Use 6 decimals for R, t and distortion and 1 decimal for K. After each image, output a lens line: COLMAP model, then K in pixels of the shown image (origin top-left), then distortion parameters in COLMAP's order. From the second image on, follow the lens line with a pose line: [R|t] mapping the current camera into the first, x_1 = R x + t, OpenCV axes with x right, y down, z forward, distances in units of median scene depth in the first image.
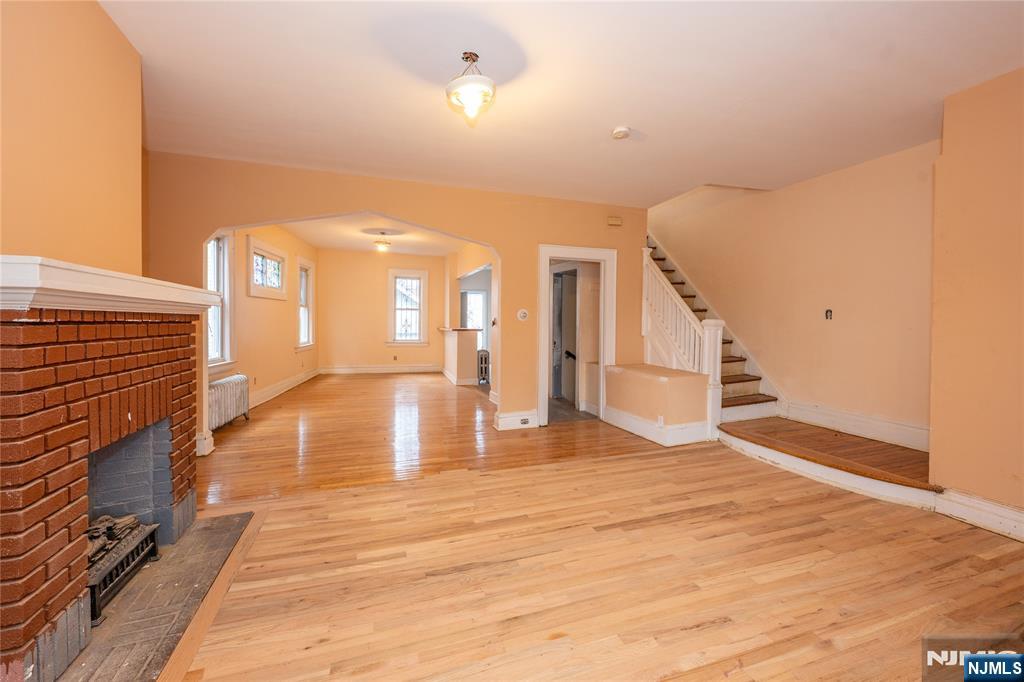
lens RADIAL K [[409.6, 0, 515.7], [0, 409.6, 321.8], [0, 0, 1]] dist [-0.000916, -0.000084]
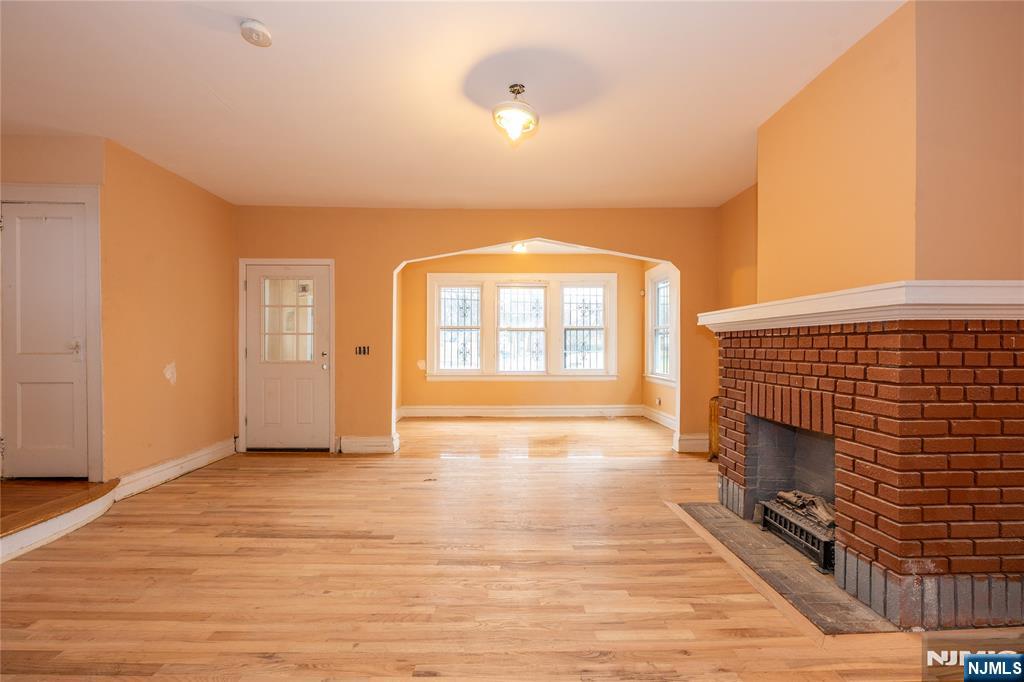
lens RADIAL K [[408.1, 0, 505.1], [0, 408.1, 347.0], [0, 0, 1]] dist [-0.000070, 0.000077]
pose [[-0.944232, -0.005610, 0.329234, -0.346614], [-0.004478, 0.999981, 0.004196, 0.022184], [-0.329251, 0.002488, -0.944239, 1.604347]]
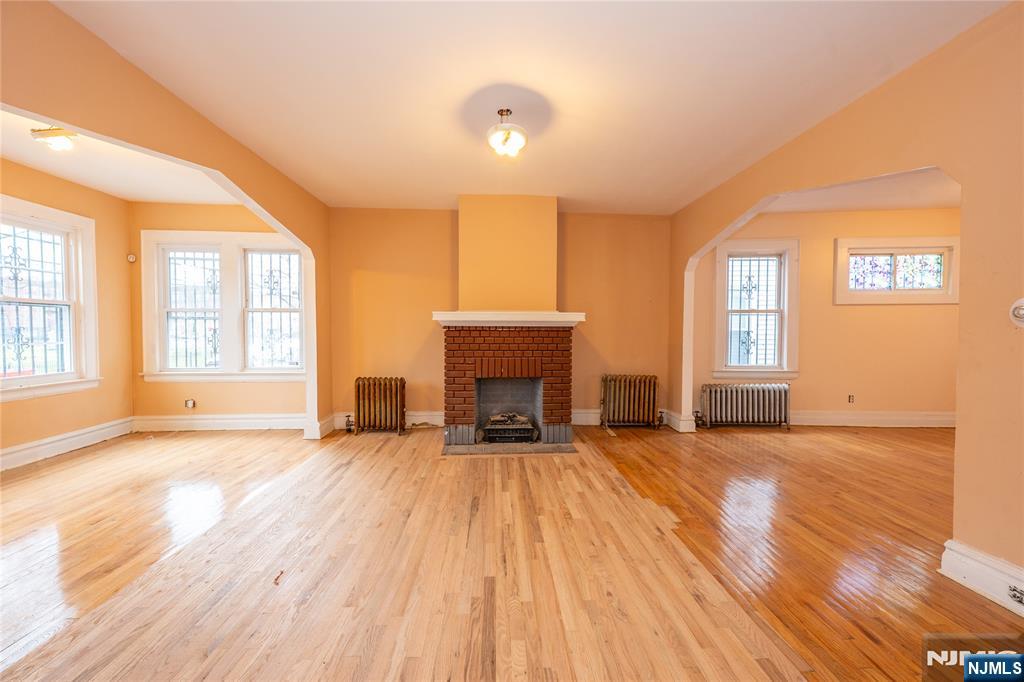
lens RADIAL K [[405.1, 0, 518.9], [0, 405.1, 342.5], [0, 0, 1]] dist [-0.001705, -0.000267]
pose [[-0.269443, 0.022579, -0.962751, 0.824993], [-0.006506, 0.999660, 0.025266, 0.006821], [0.962994, 0.013071, -0.269205, 1.092267]]
